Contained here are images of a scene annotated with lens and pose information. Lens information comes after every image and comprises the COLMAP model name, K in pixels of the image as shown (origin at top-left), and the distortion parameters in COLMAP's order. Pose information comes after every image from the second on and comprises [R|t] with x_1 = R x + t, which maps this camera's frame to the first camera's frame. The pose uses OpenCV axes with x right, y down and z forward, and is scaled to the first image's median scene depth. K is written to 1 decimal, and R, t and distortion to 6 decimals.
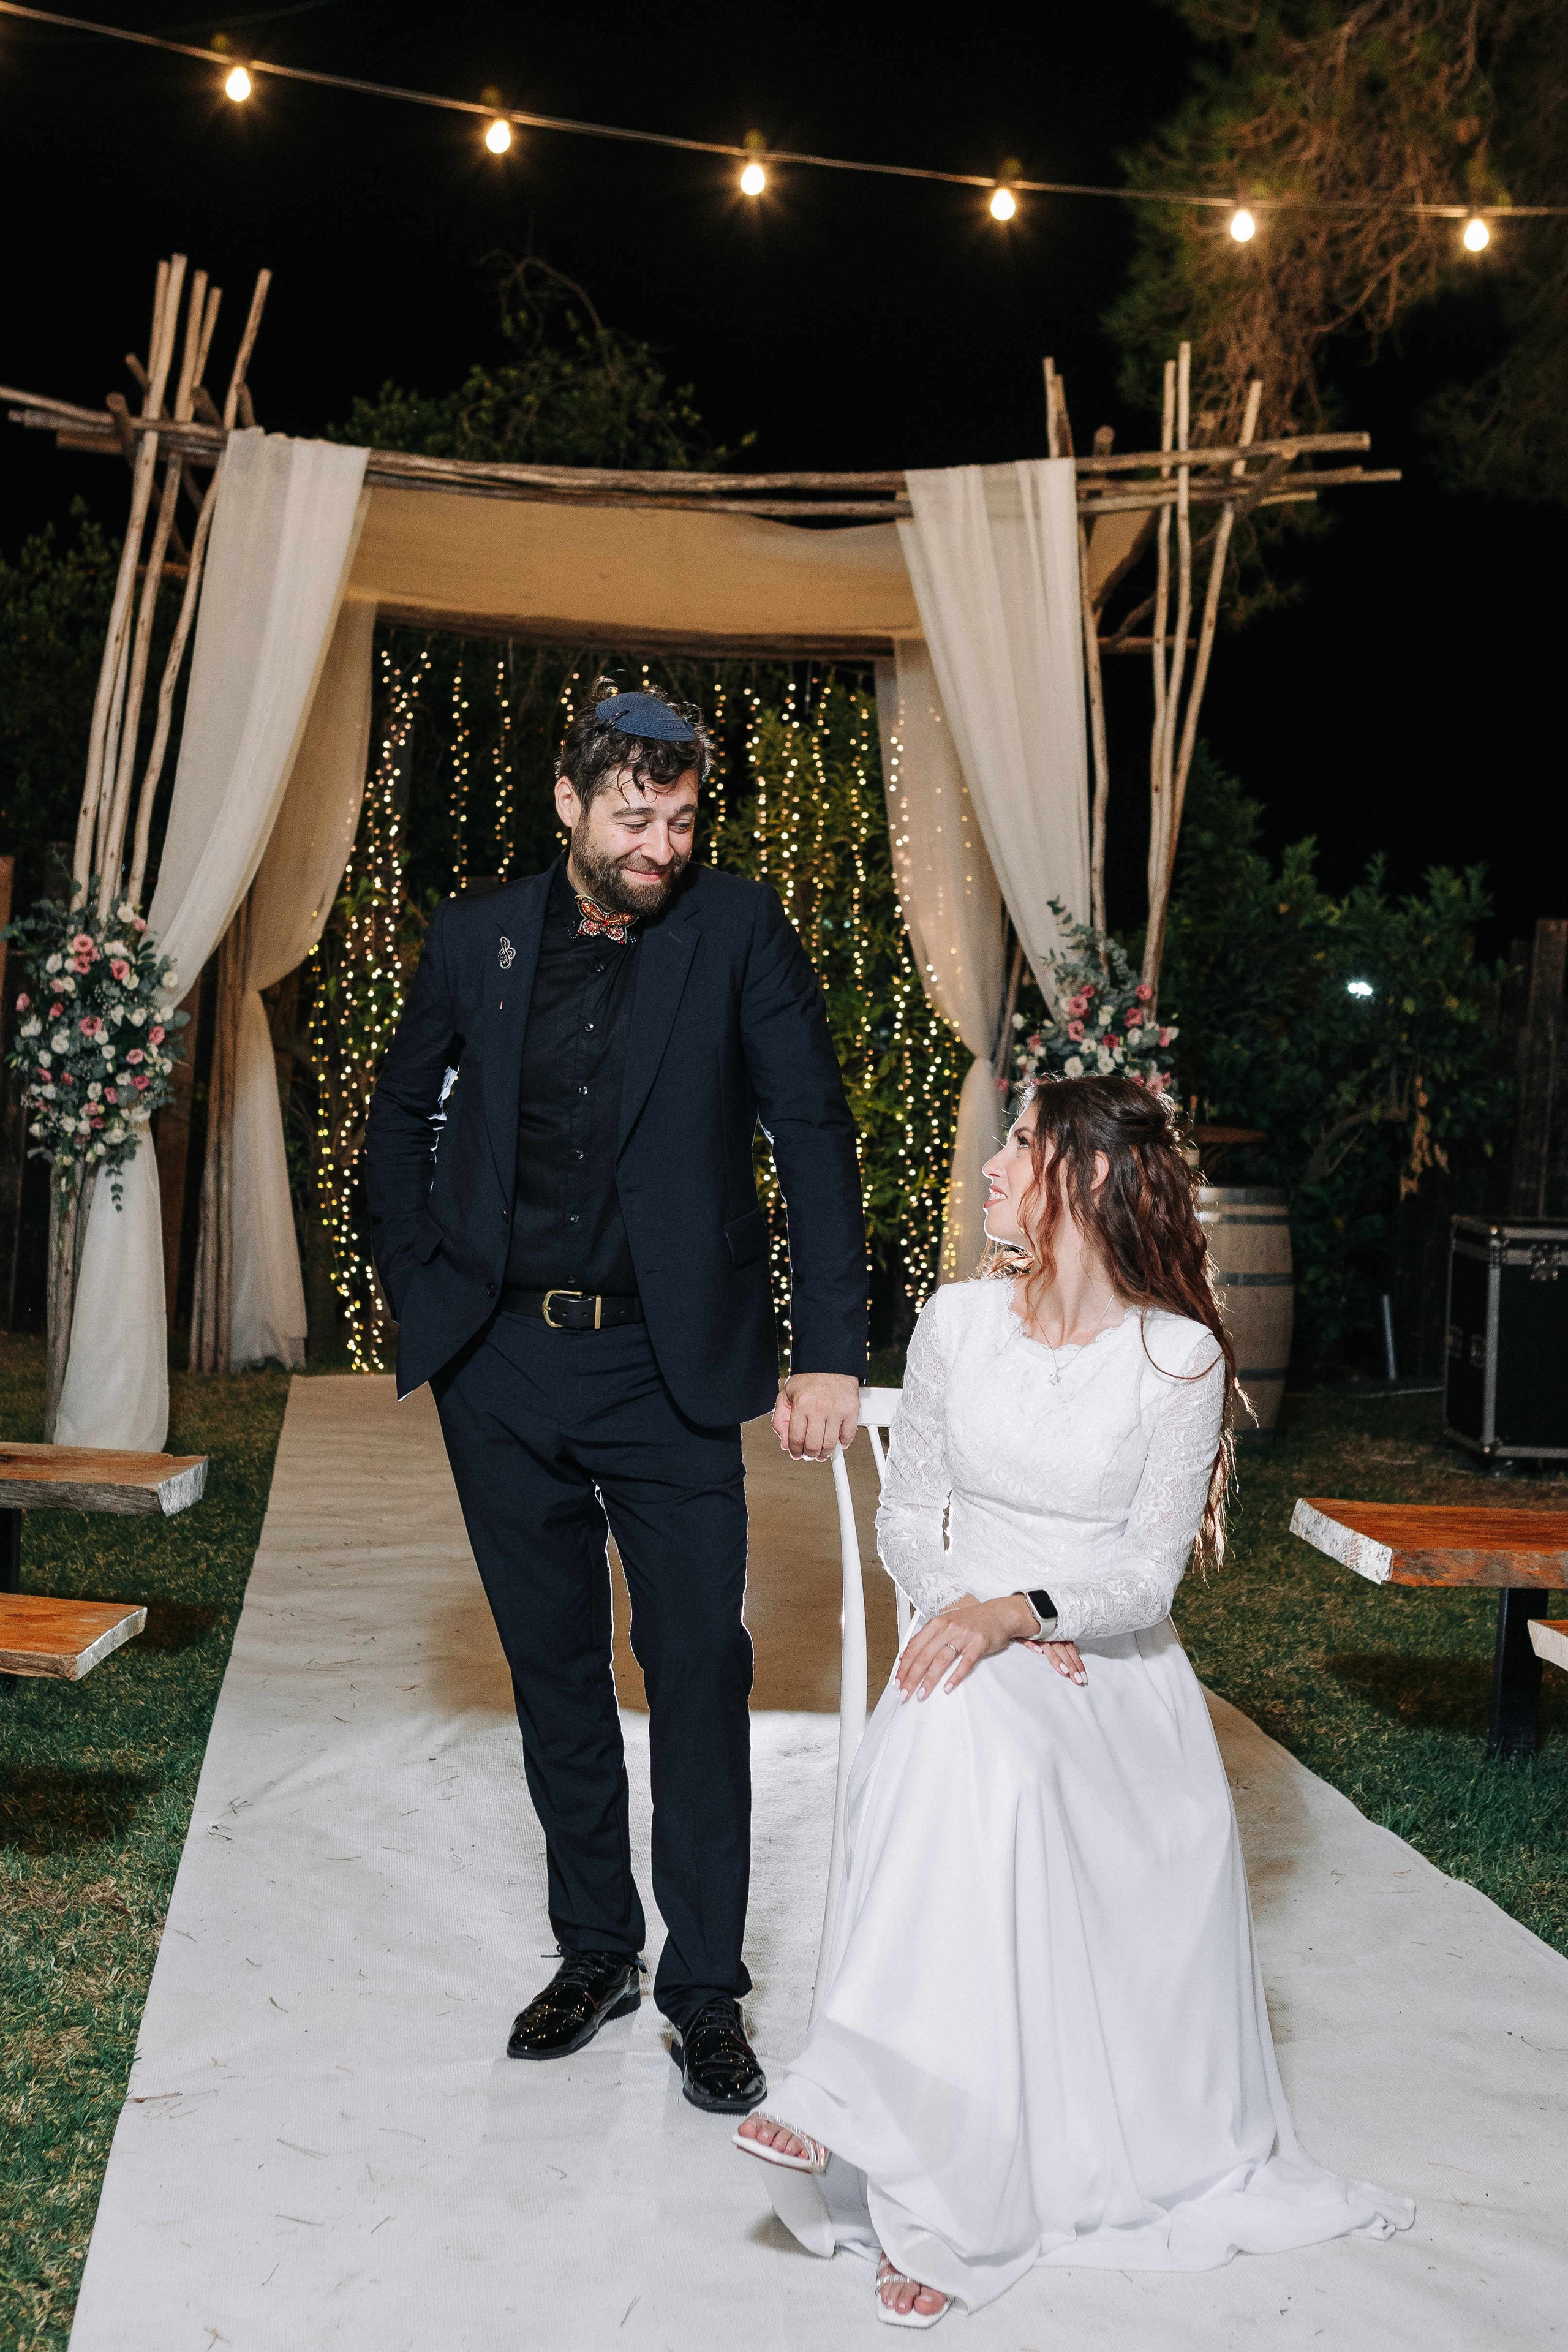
lens RADIAL K [[3022.3, 0, 689.1], [0, 3022.3, 1134.5], [0, 0, 1]] dist [0.085711, 0.000000]
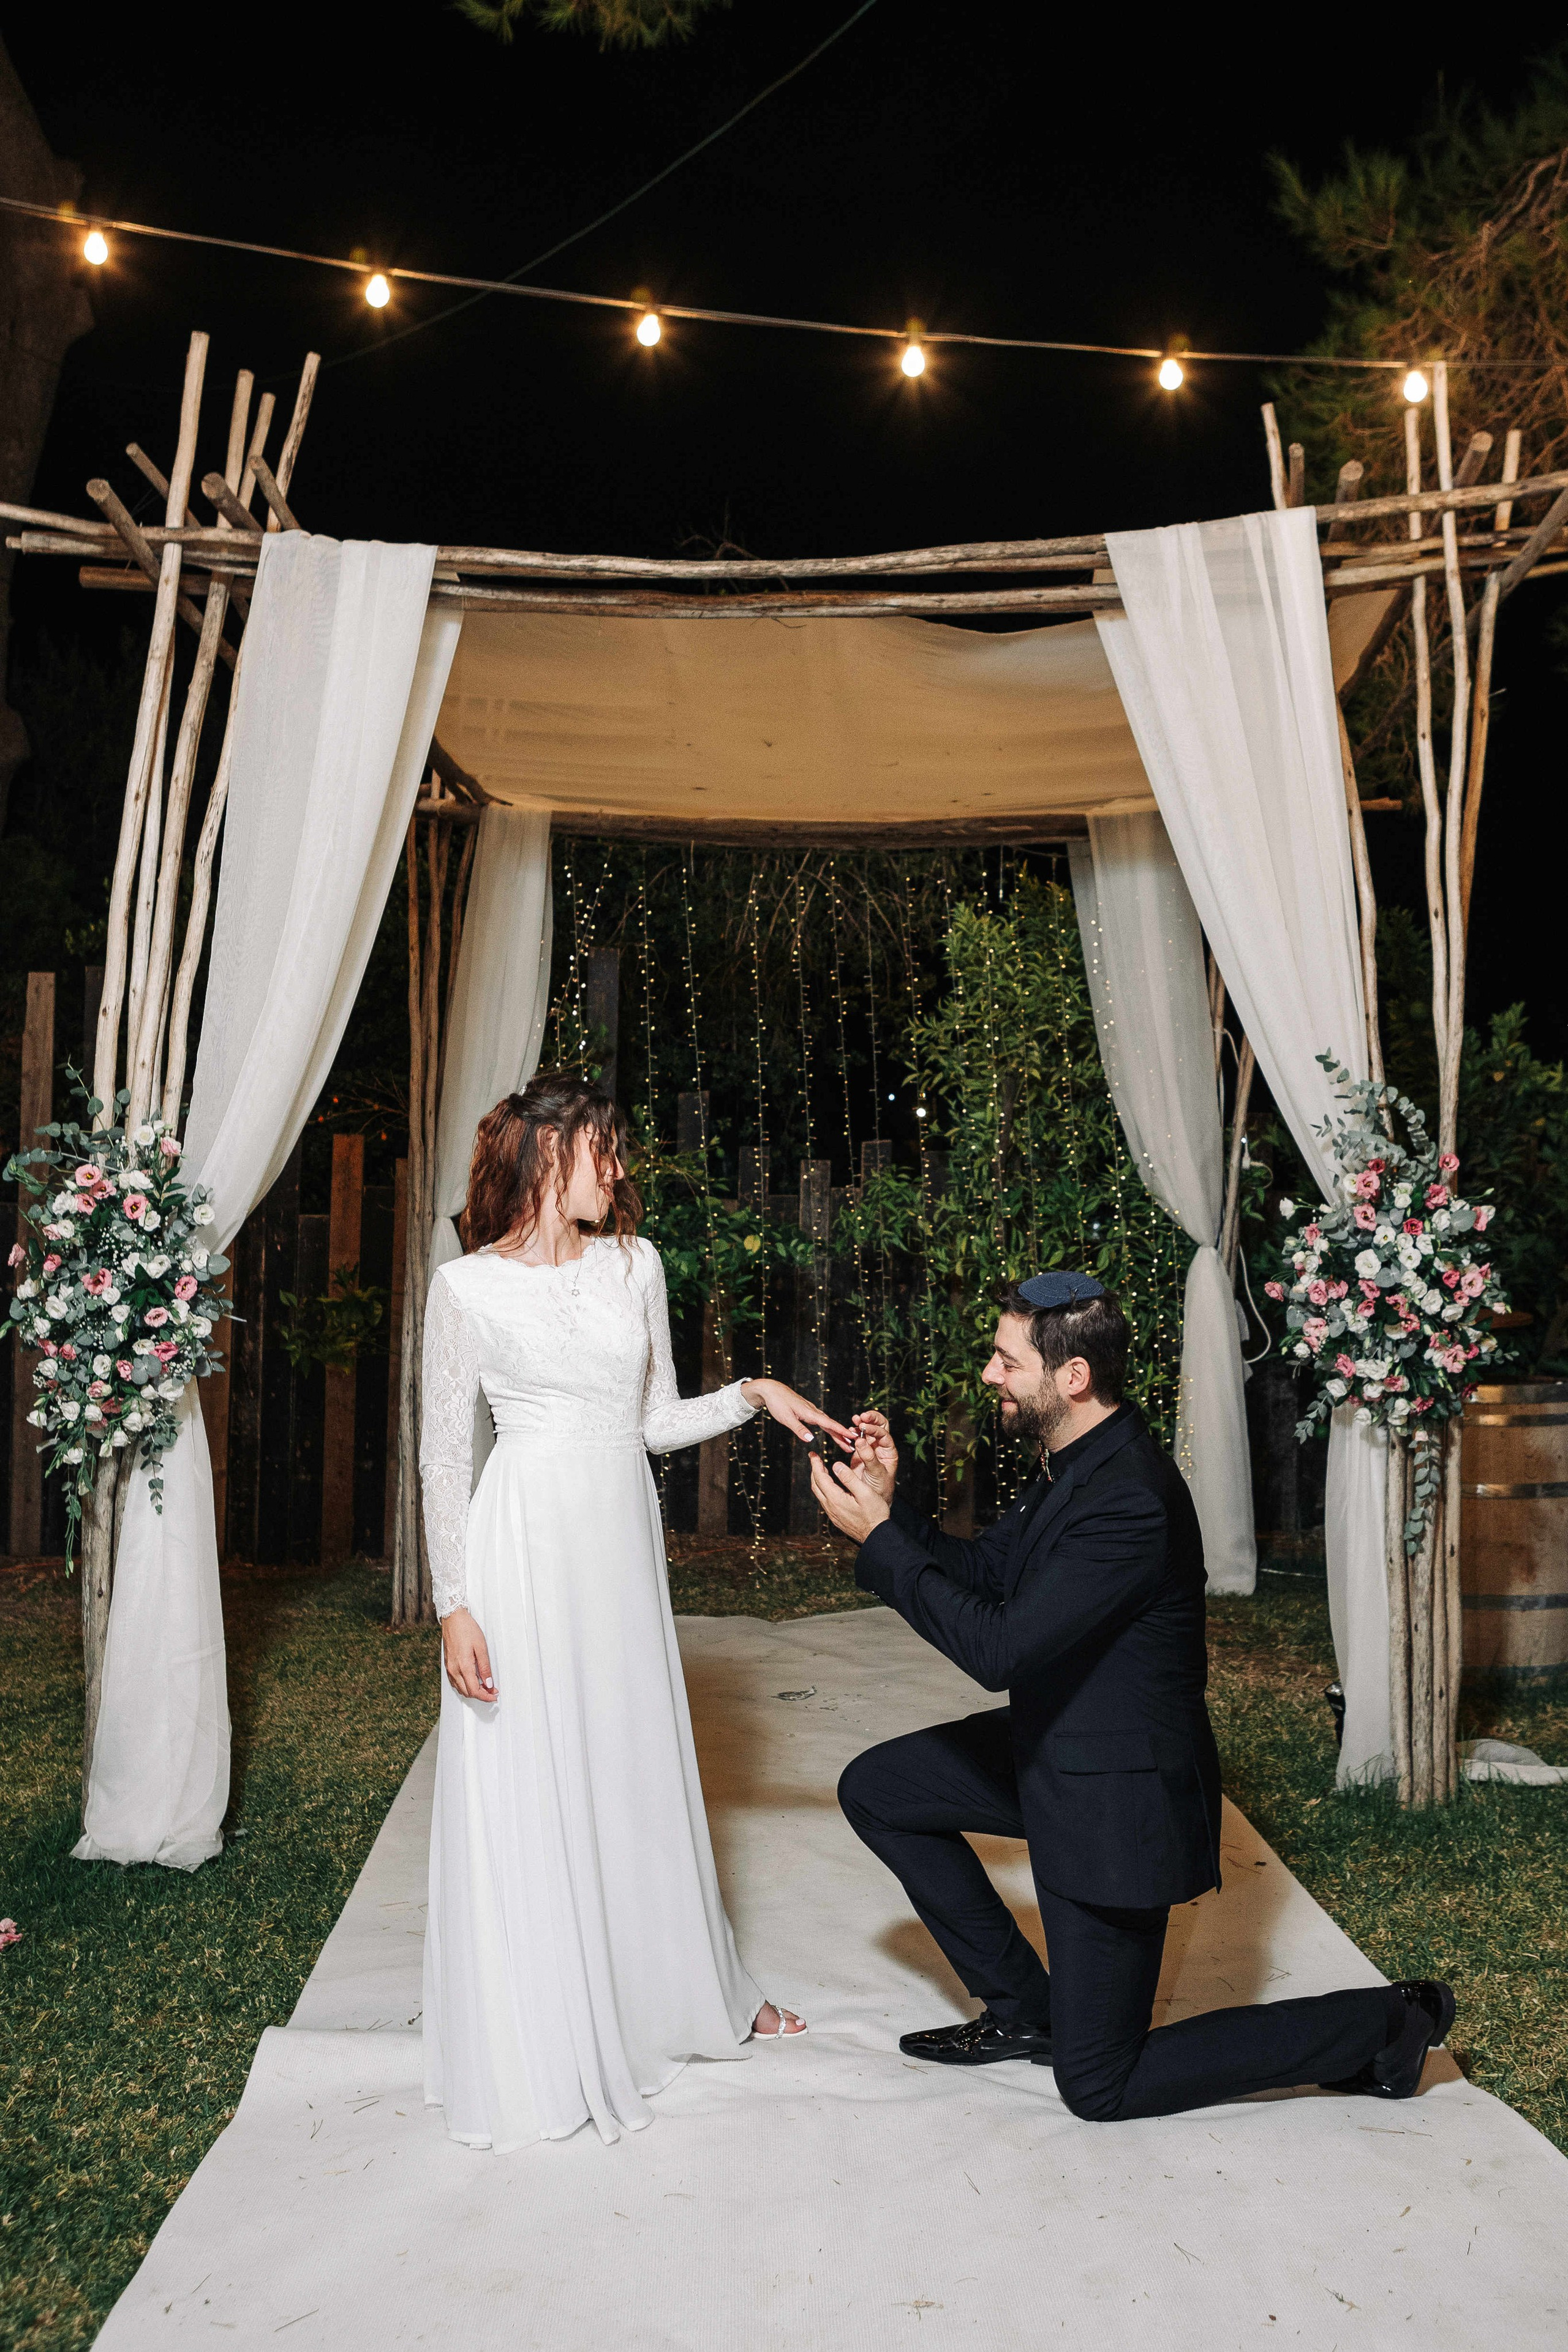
lens RADIAL K [[2109.0, 0, 846.9], [0, 2109.0, 1137.8], [0, 0, 1]] dist [-0.004477, 0.030354]
pose [[0.997685, -0.055815, -0.038853, 0.015552], [0.052766, 0.995749, -0.075490, -0.020167], [0.042901, 0.073265, 0.996389, 0.439629]]
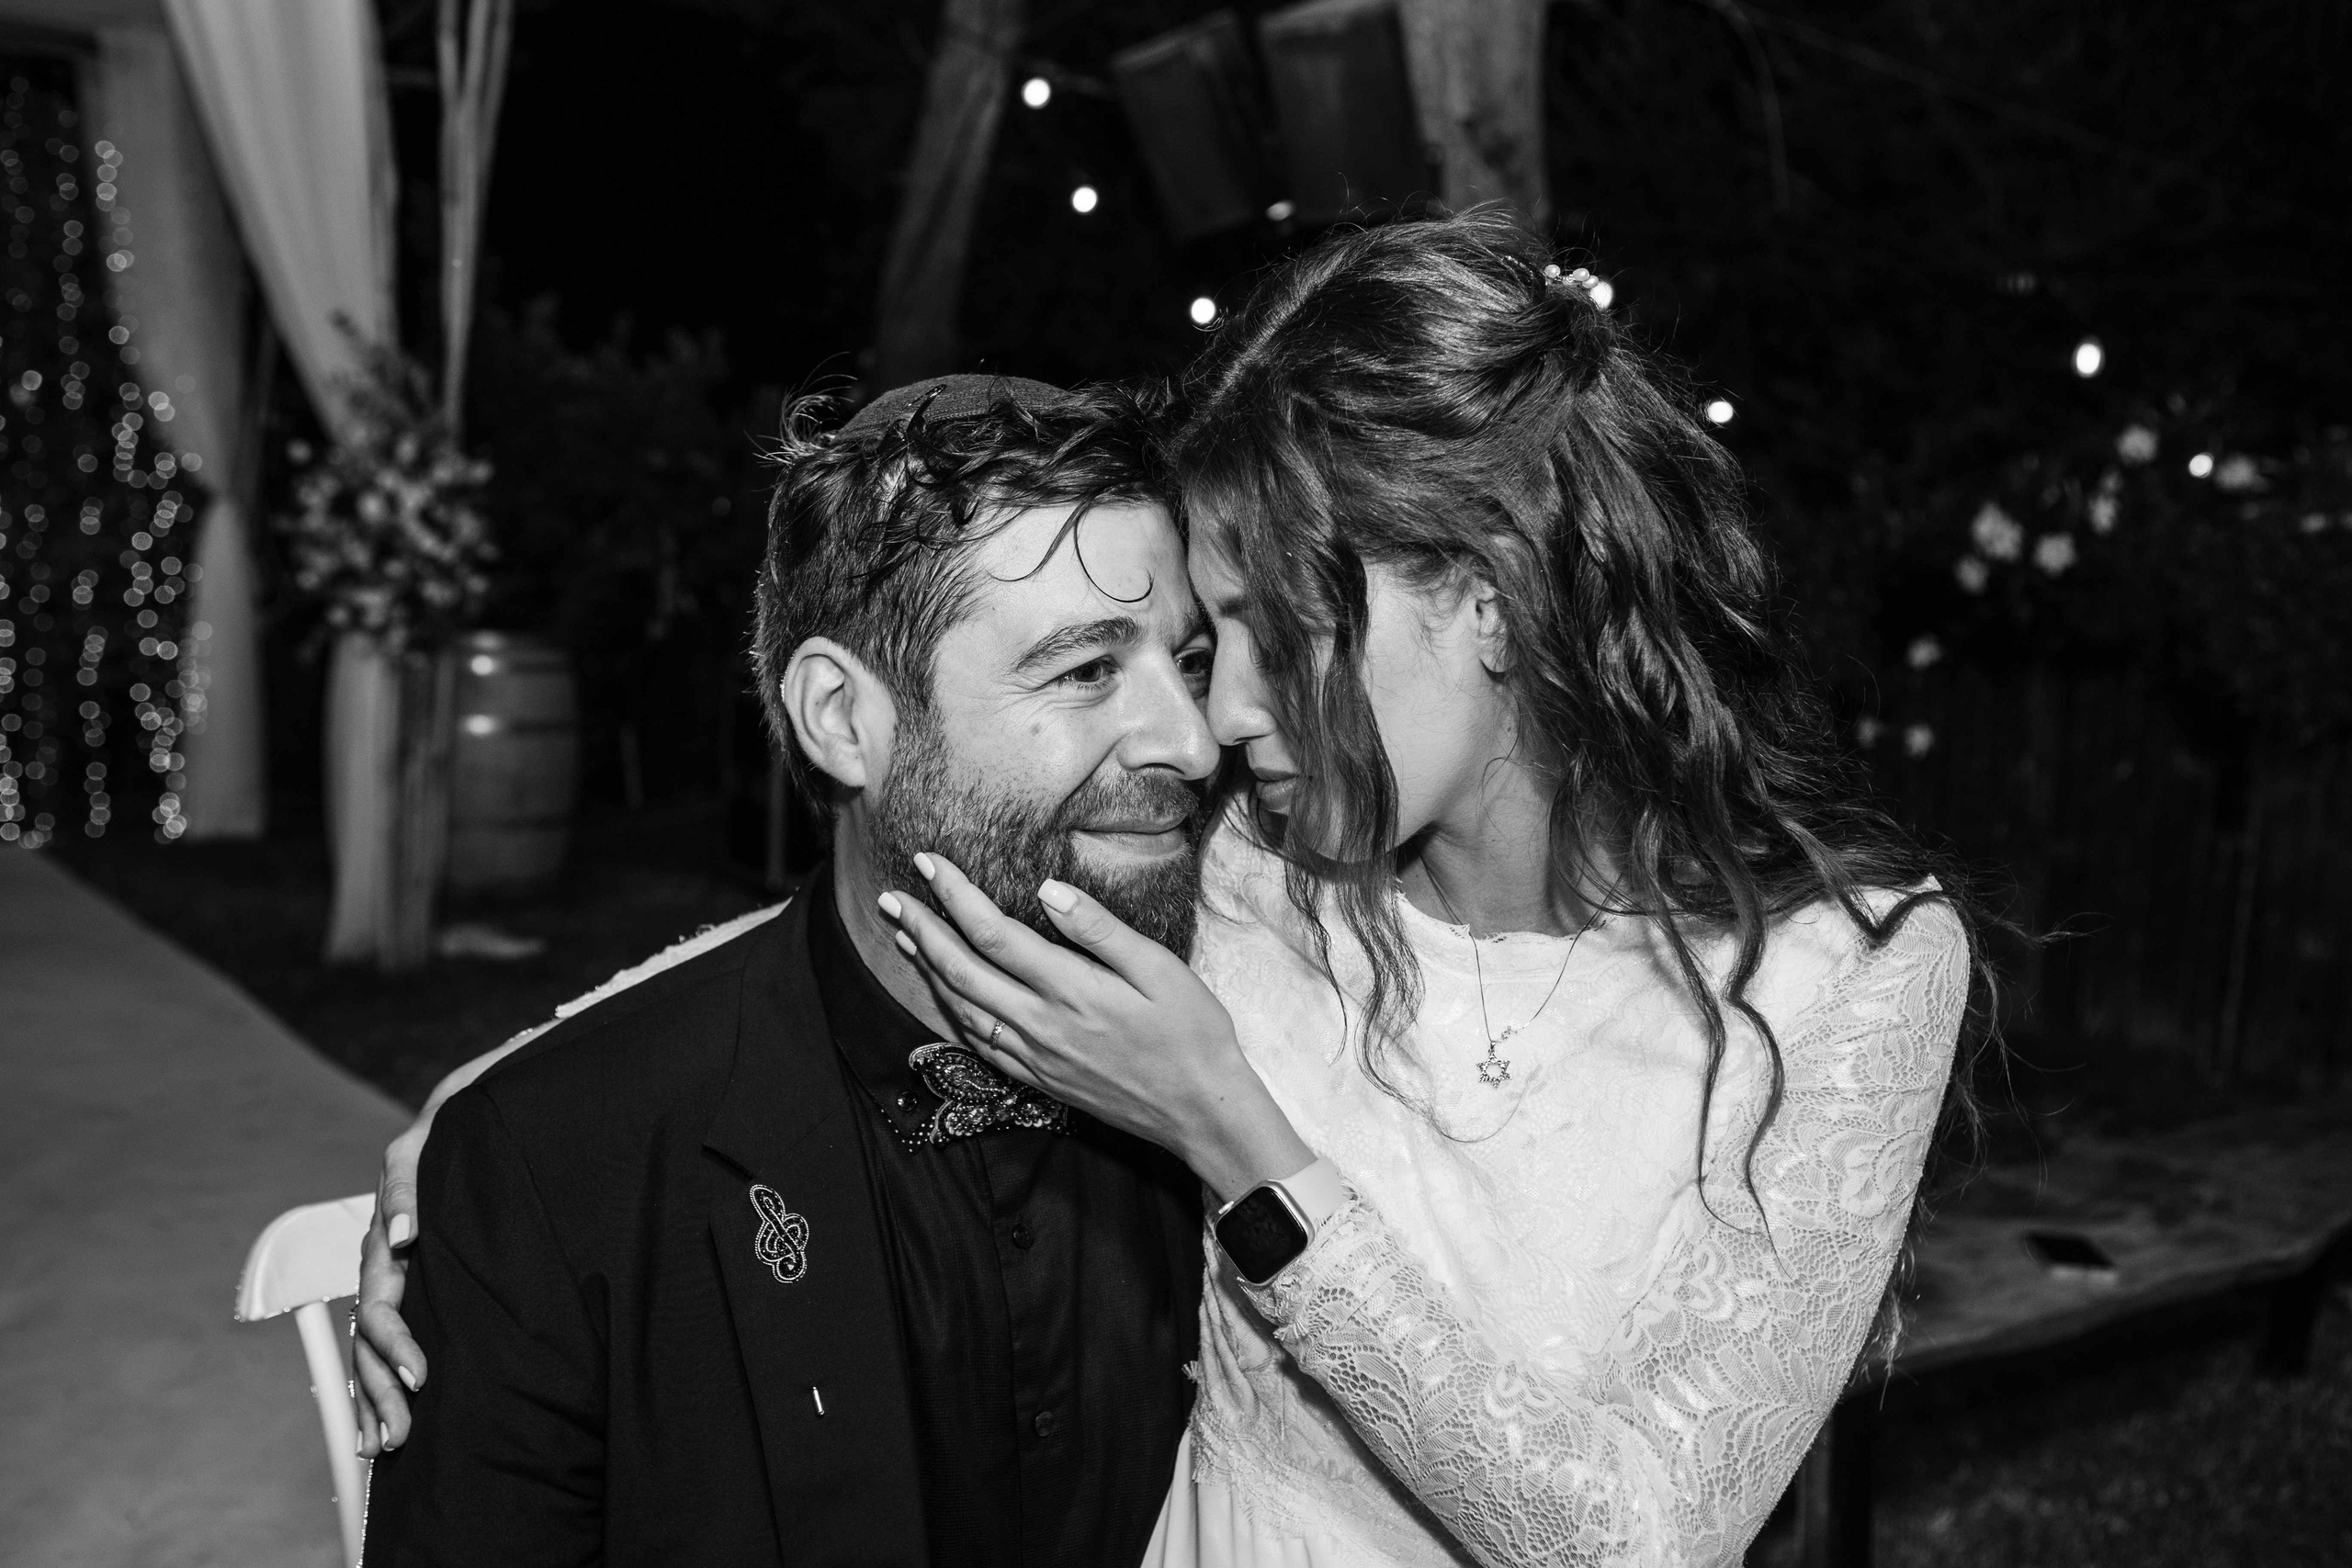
lens RADIAL K [[2237.7, 0, 1208.7], [0, 2237.7, 782.9], [0, 0, 1]] dist [0.029683, 0.000000]
pose [[0.860989, -0.042014, 0.506885, 0.000665], [-0.003980, 0.995995, 0.089315, -0.000938], [-0.508608, -0.078916, 0.857374, 0.295927]]
